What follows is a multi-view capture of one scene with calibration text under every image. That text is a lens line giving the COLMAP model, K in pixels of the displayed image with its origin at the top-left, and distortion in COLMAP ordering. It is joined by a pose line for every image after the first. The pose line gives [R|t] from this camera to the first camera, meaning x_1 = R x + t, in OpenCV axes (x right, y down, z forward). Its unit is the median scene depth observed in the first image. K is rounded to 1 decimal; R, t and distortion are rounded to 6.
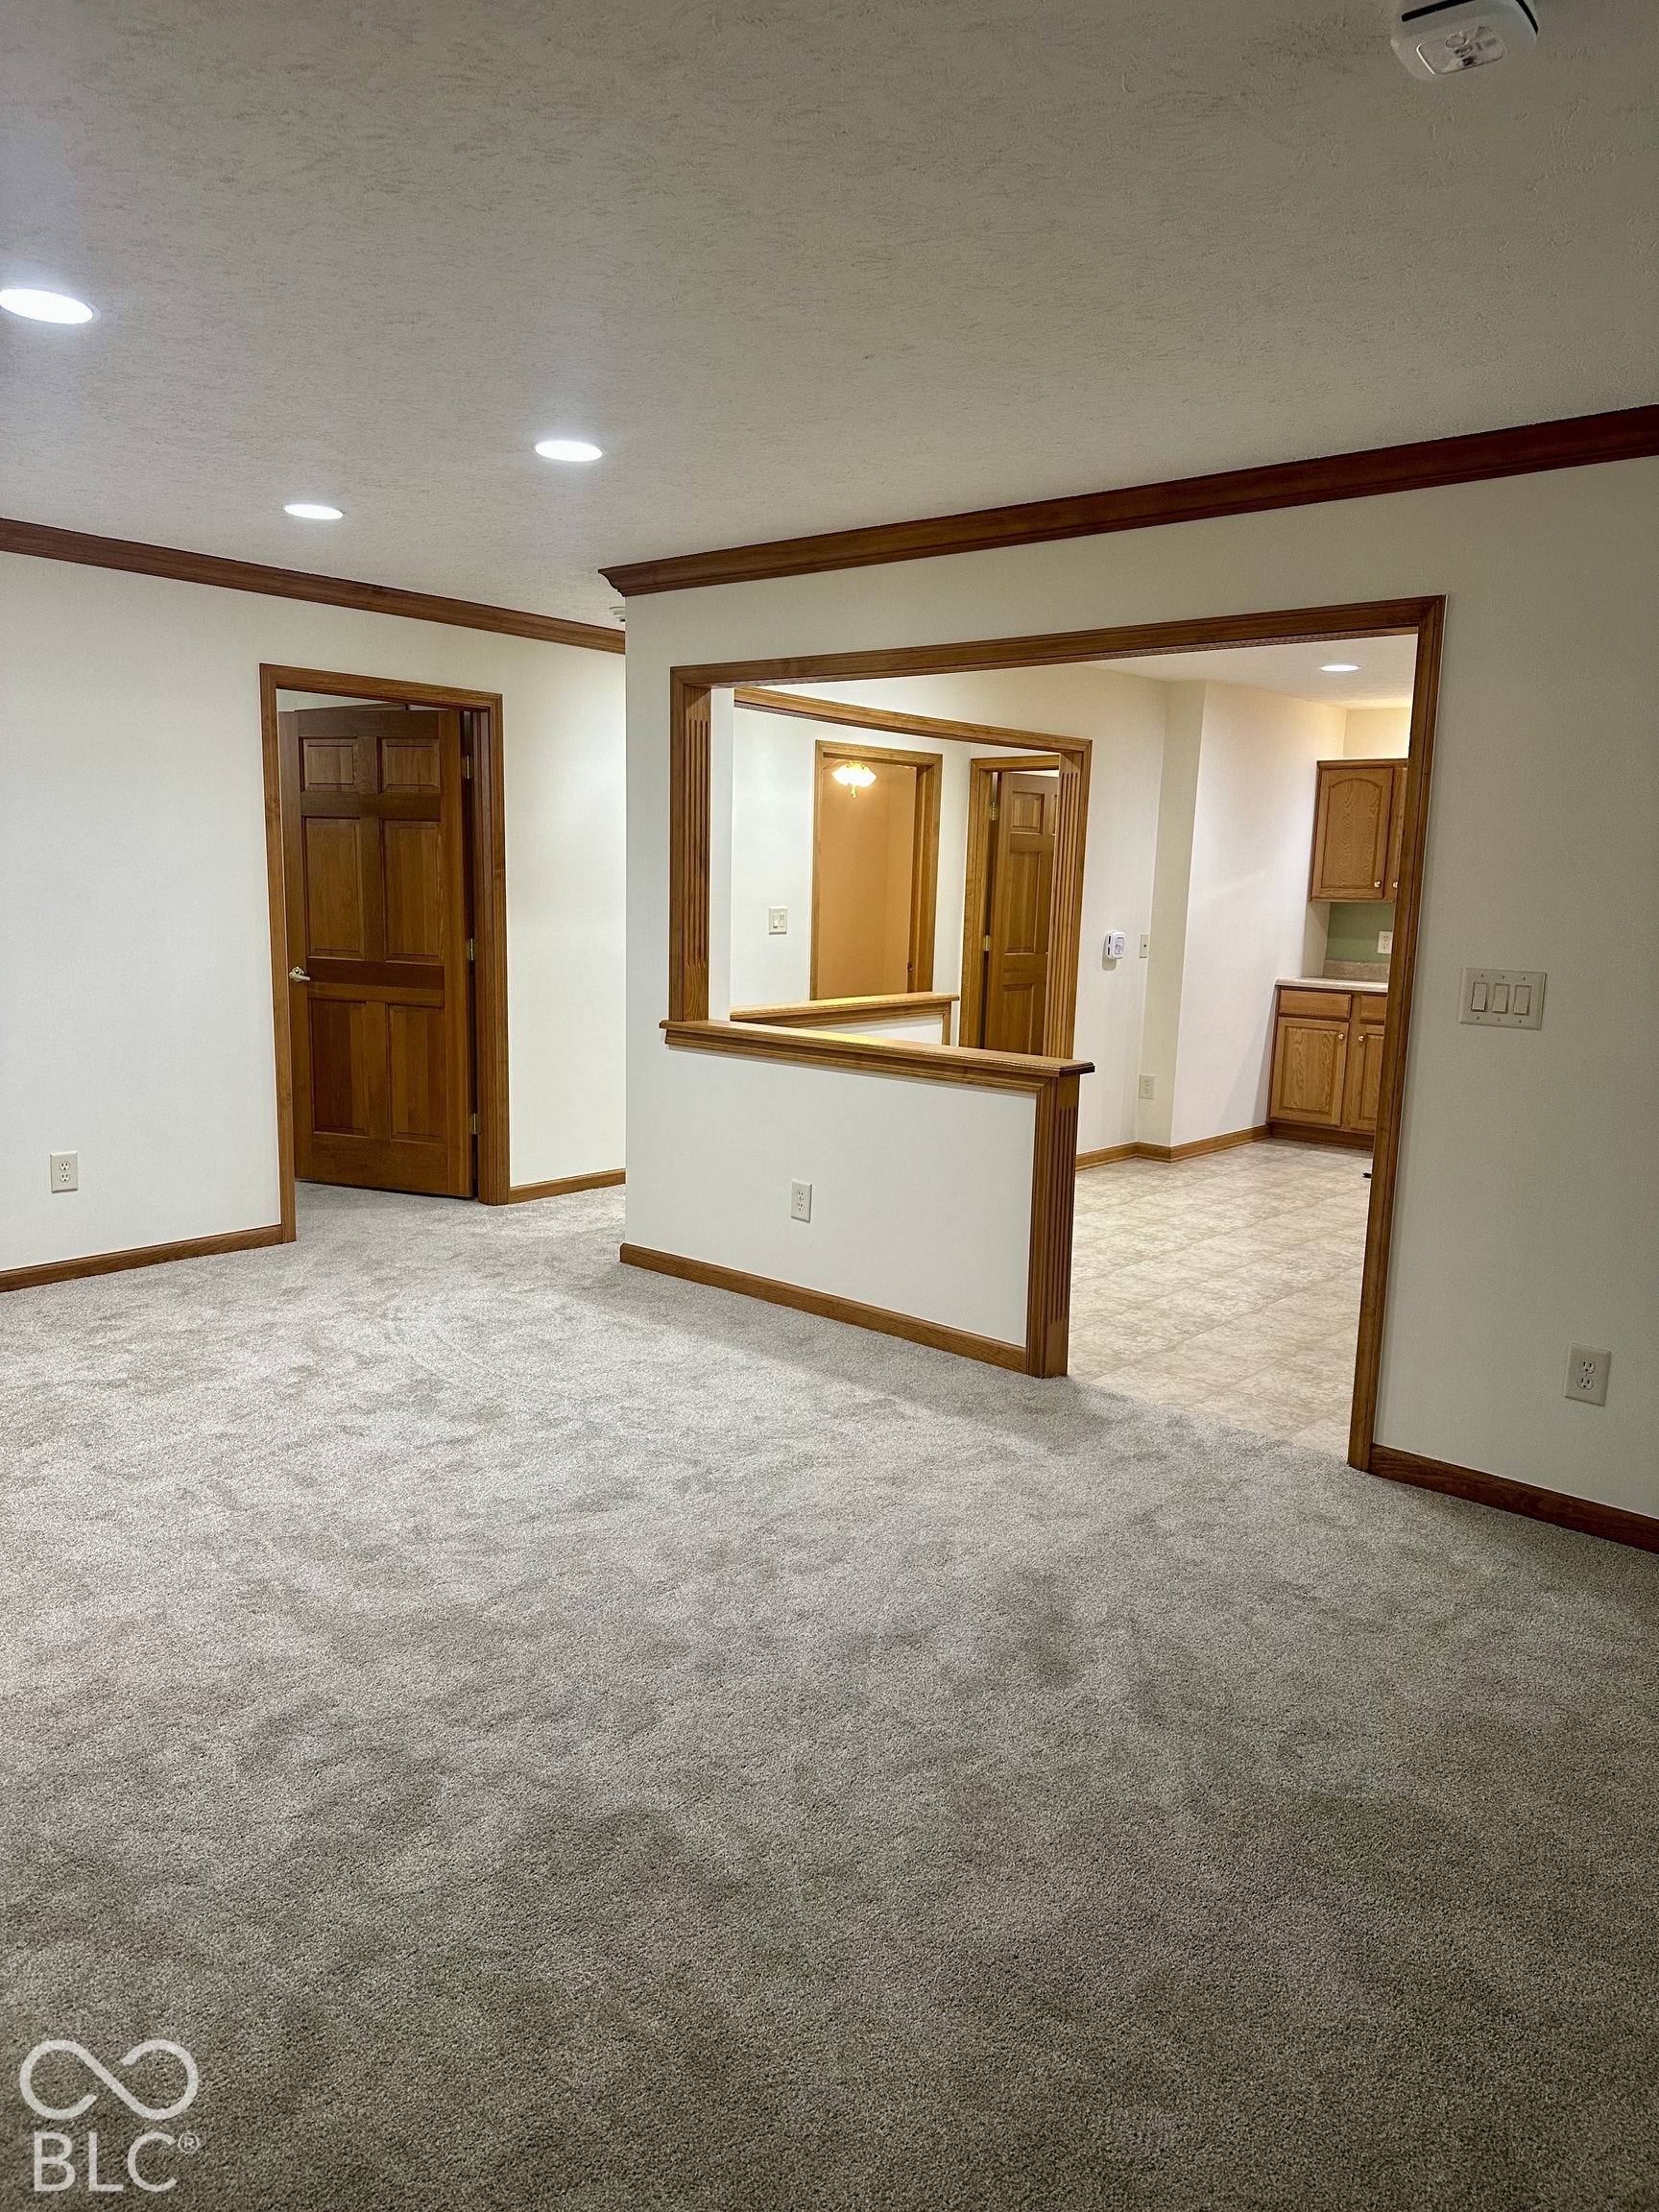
lens RADIAL K [[1520.8, 0, 829.0], [0, 1520.8, 1108.8], [0, 0, 1]] dist [0.192506, -0.382025]
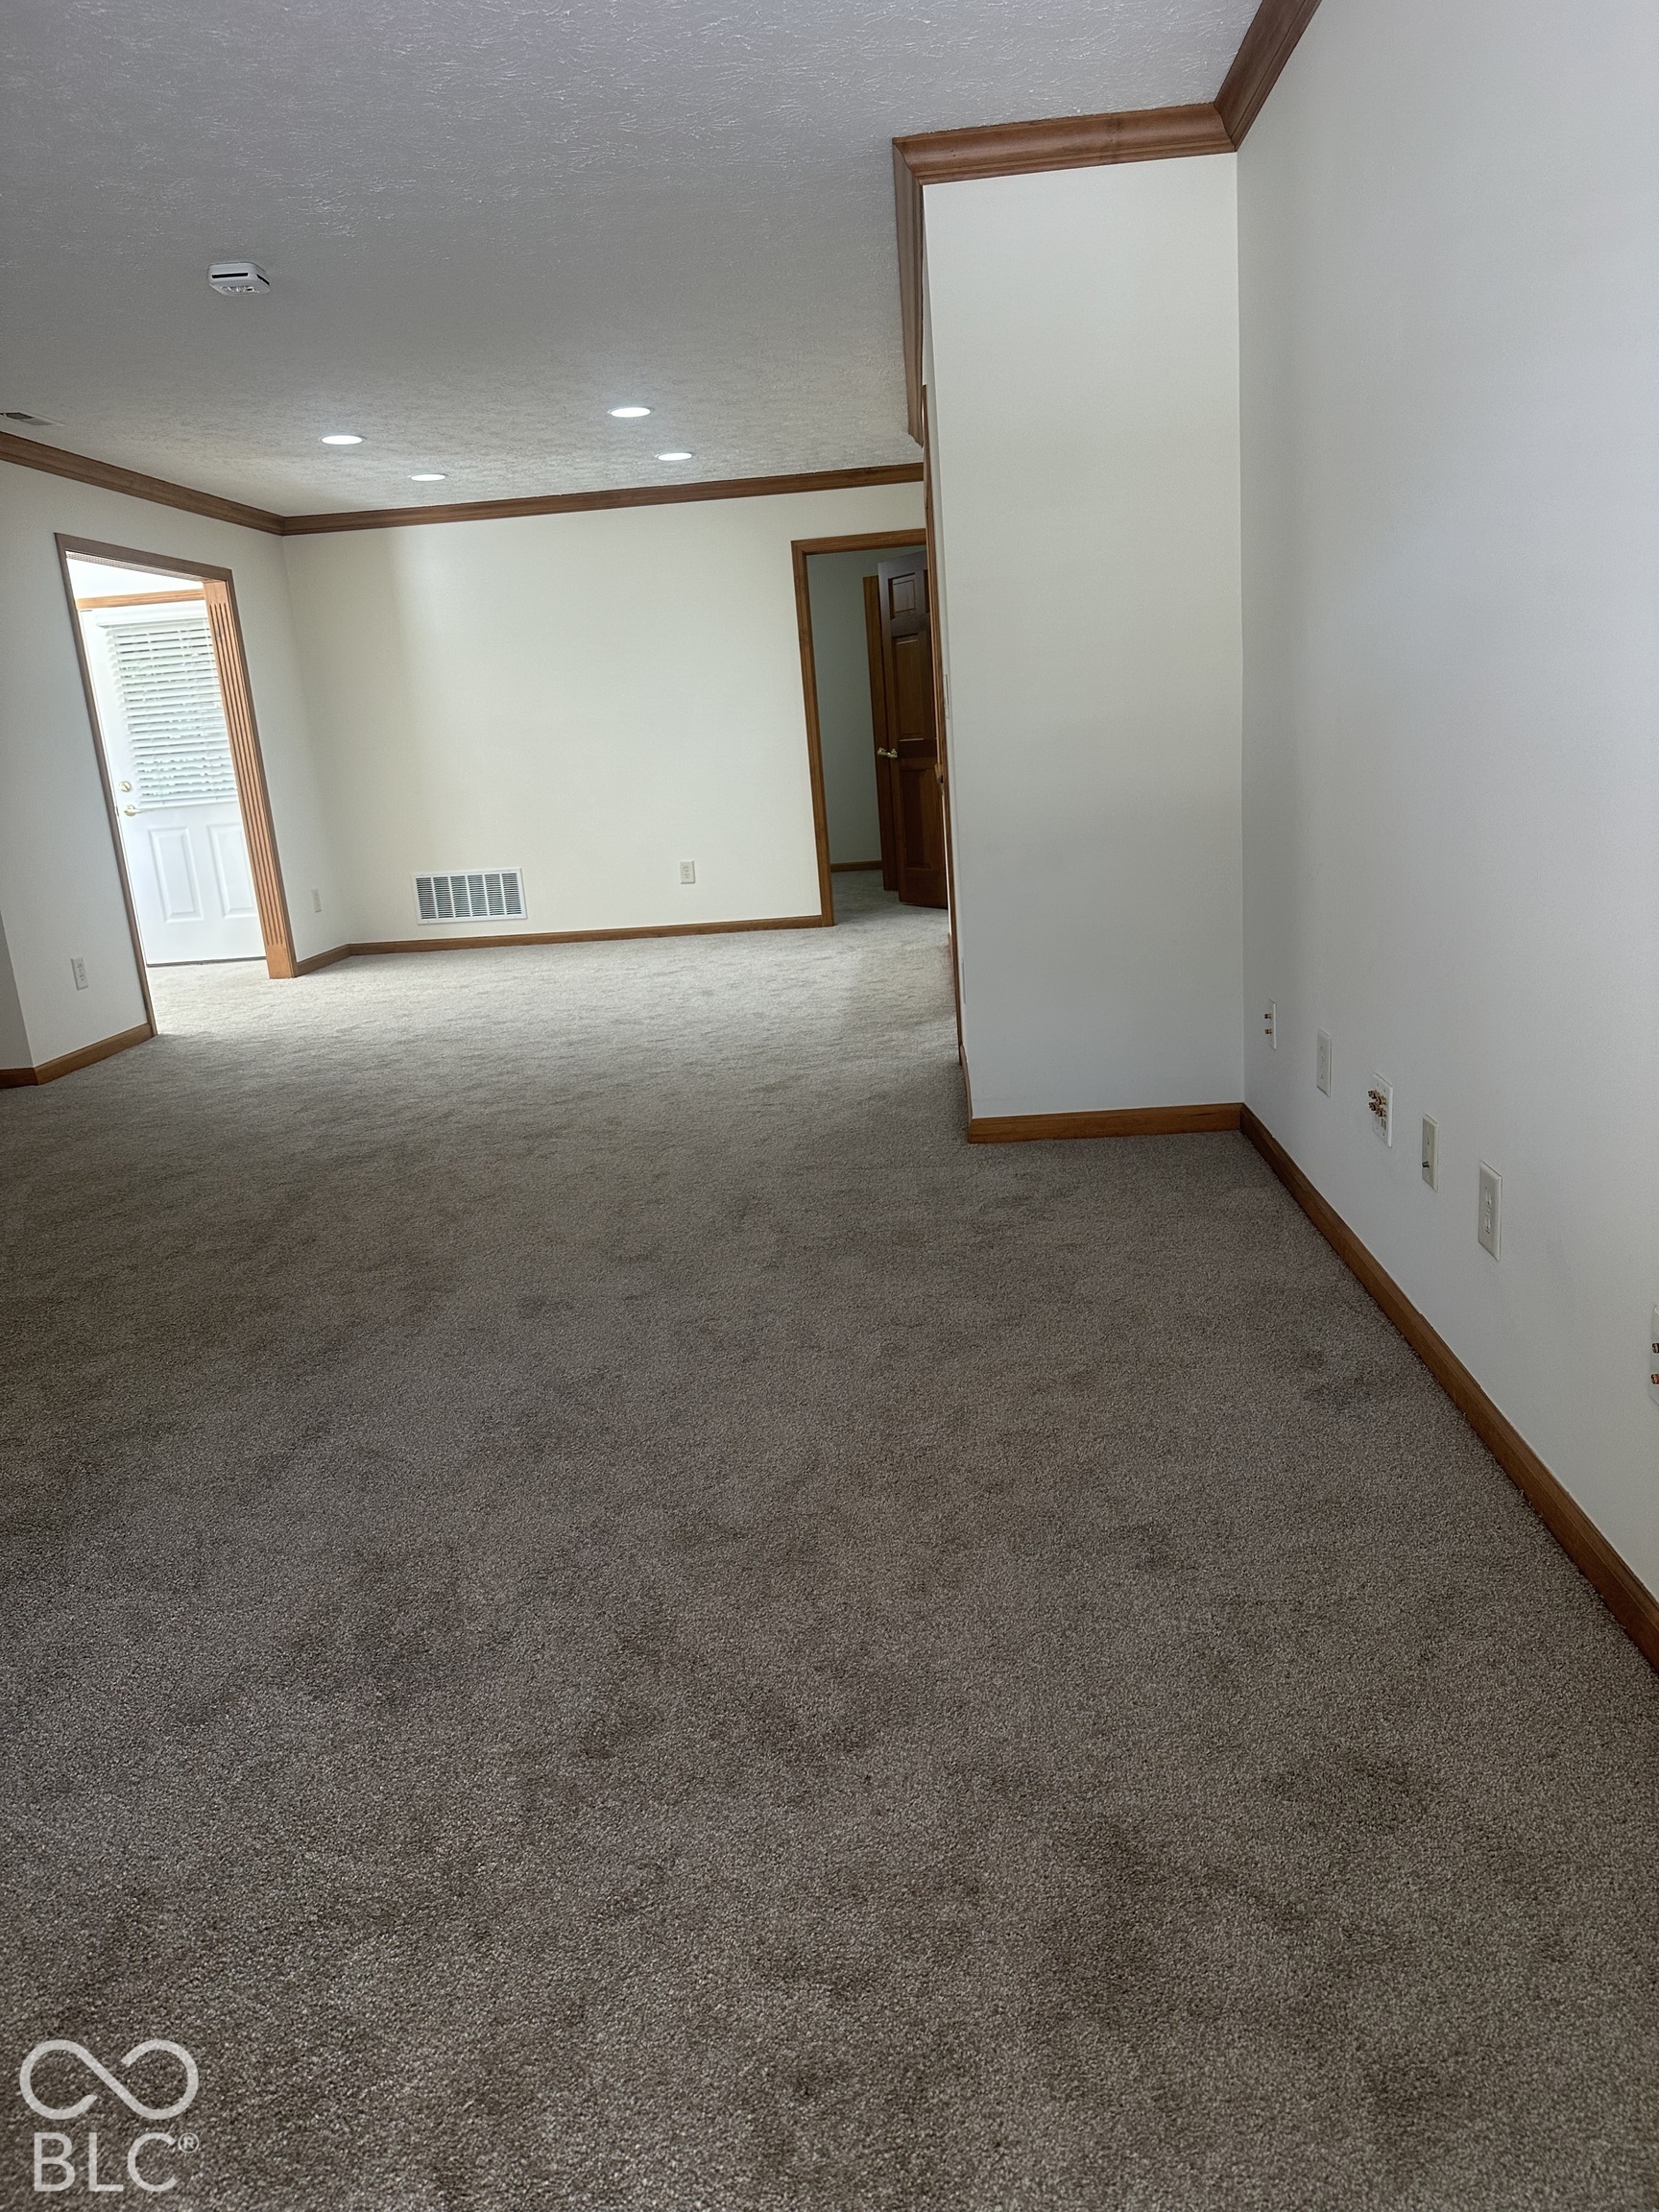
lens RADIAL K [[1537.2, 0, 853.4], [0, 1537.2, 1125.1], [0, 0, 1]] dist [-0.001600, -0.001240]
pose [[0.616726, 0.130928, -0.776213, 1.038143], [-0.036847, 0.989791, 0.137678, 0.082330], [0.786315, -0.056308, 0.615254, 0.085697]]
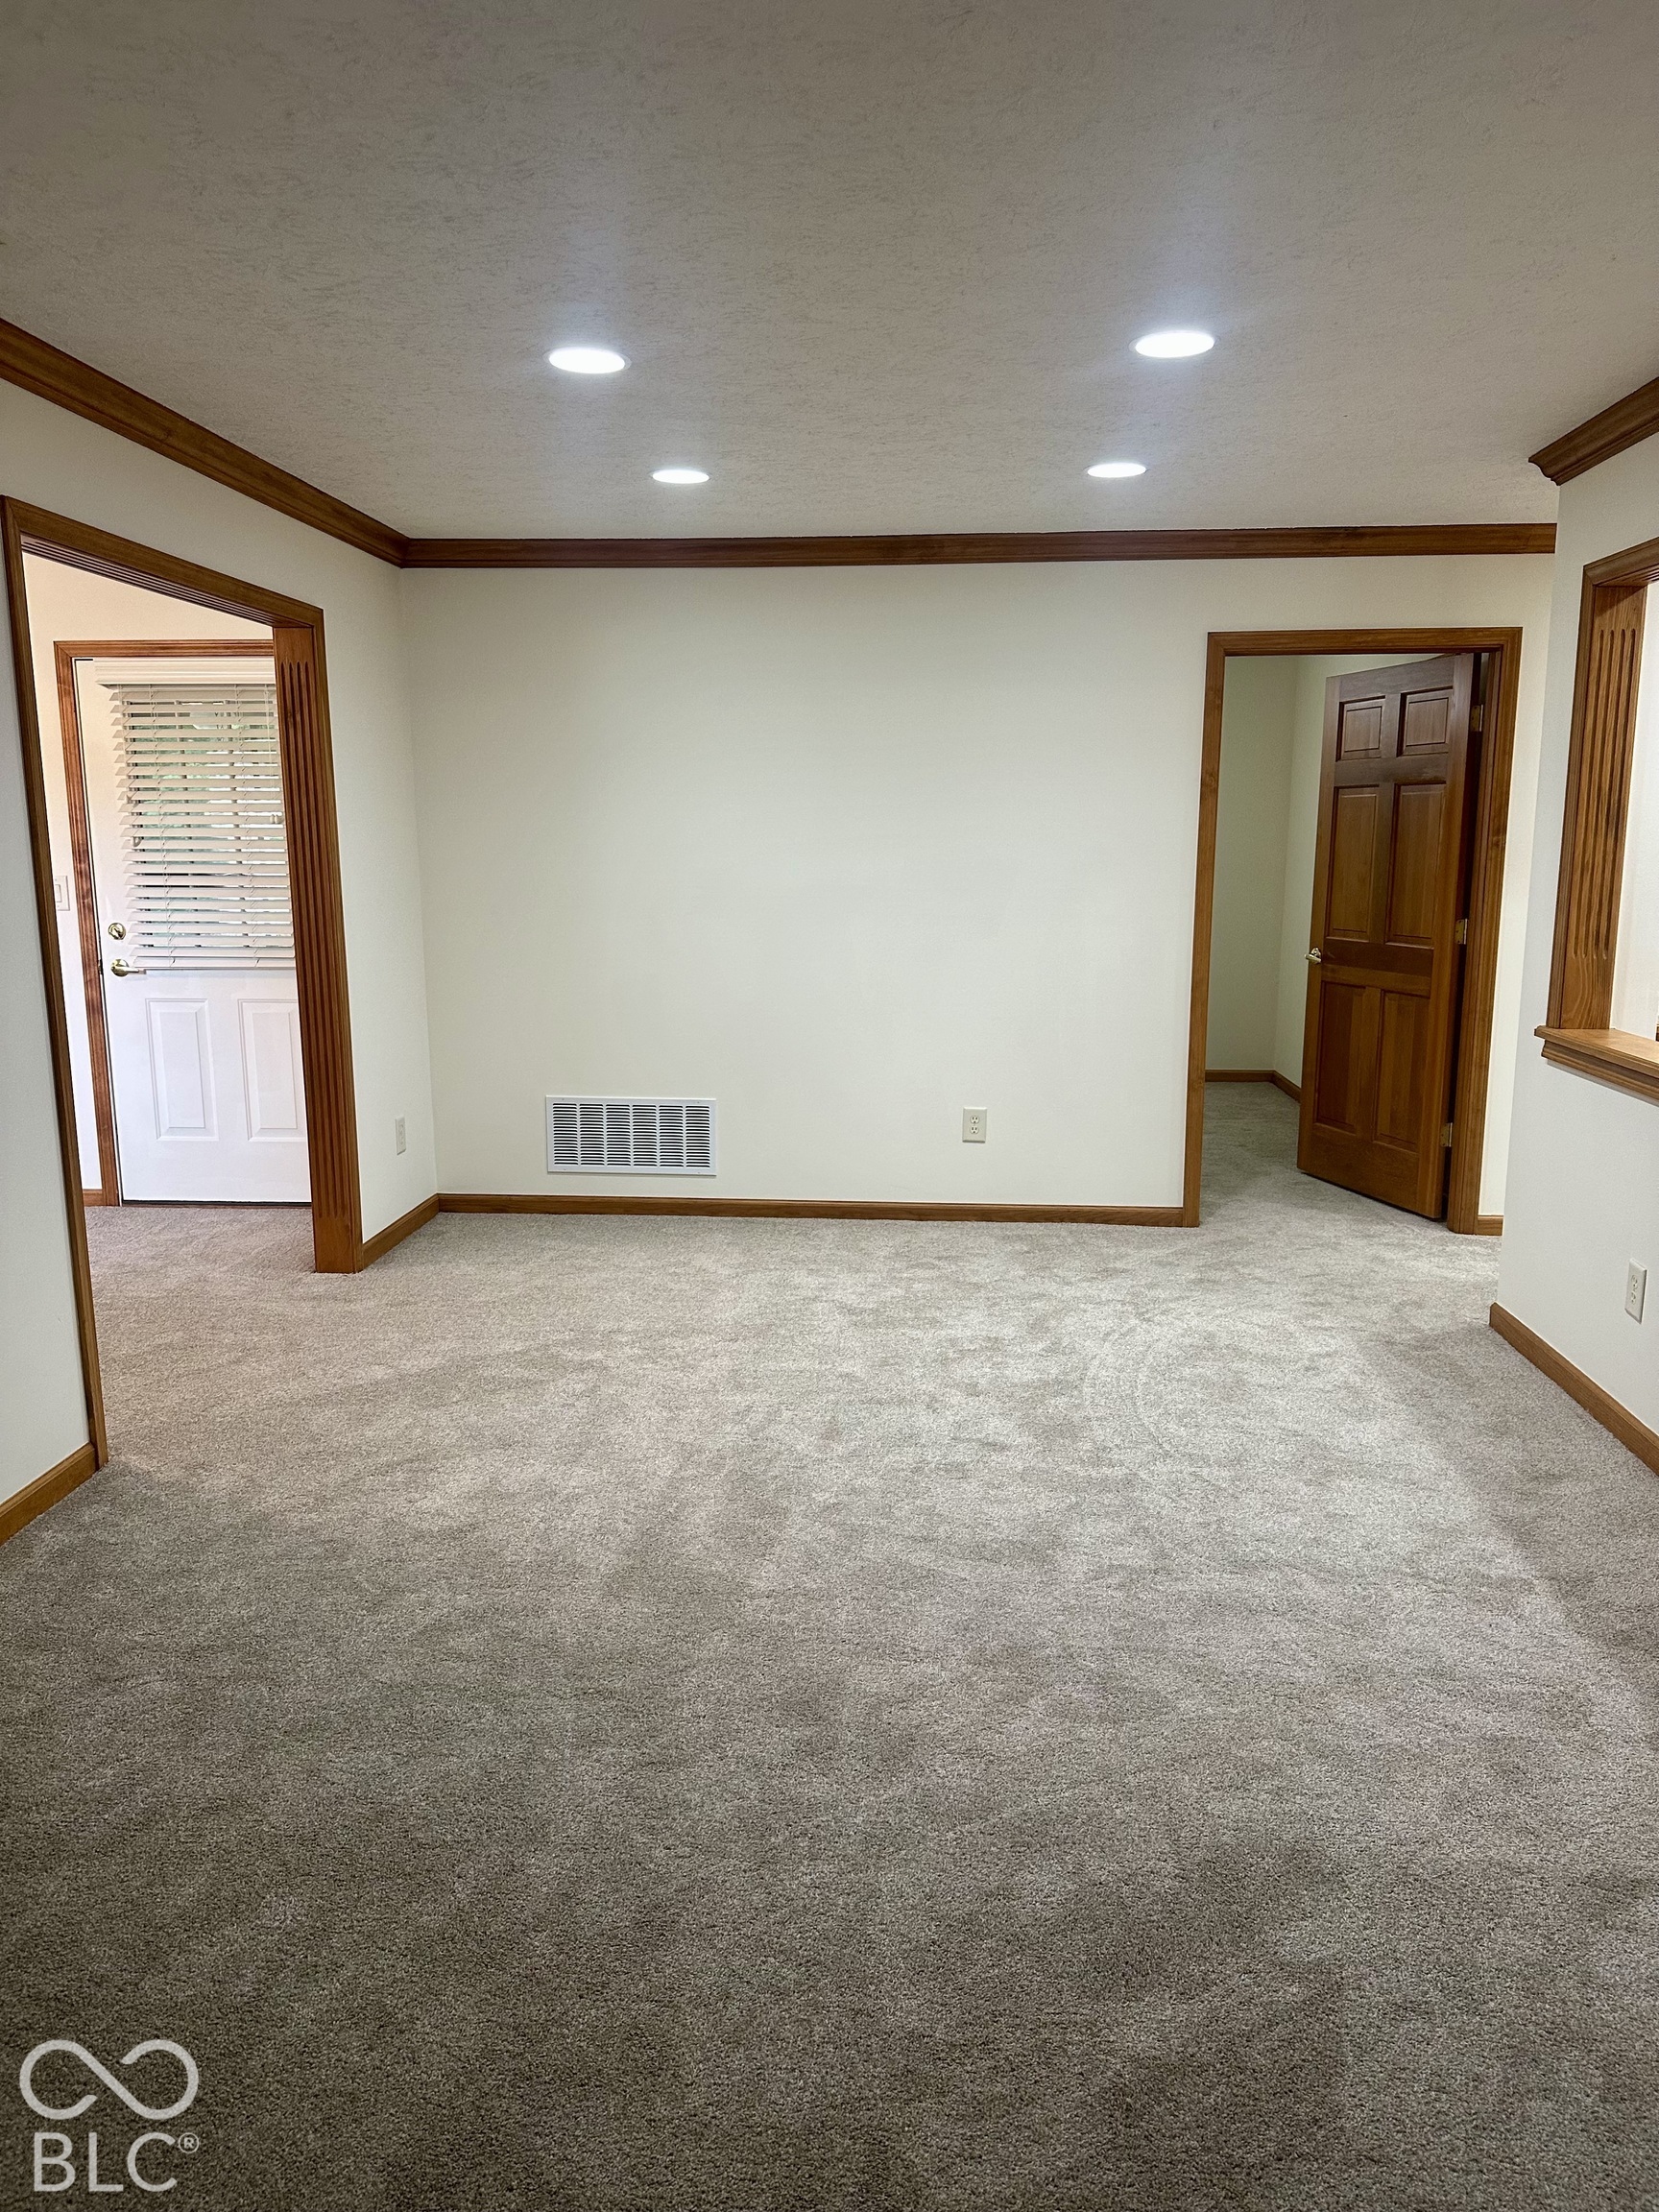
lens RADIAL K [[1547.8, 0, 829.5], [0, 1547.8, 1106.0], [0, 0, 1]] dist [0.070686, -0.080730]
pose [[0.597173, 0.115851, -0.793702, 0.340043], [-0.108535, 0.992085, 0.063147, -0.032130], [0.794735, 0.048435, 0.605020, 0.263248]]
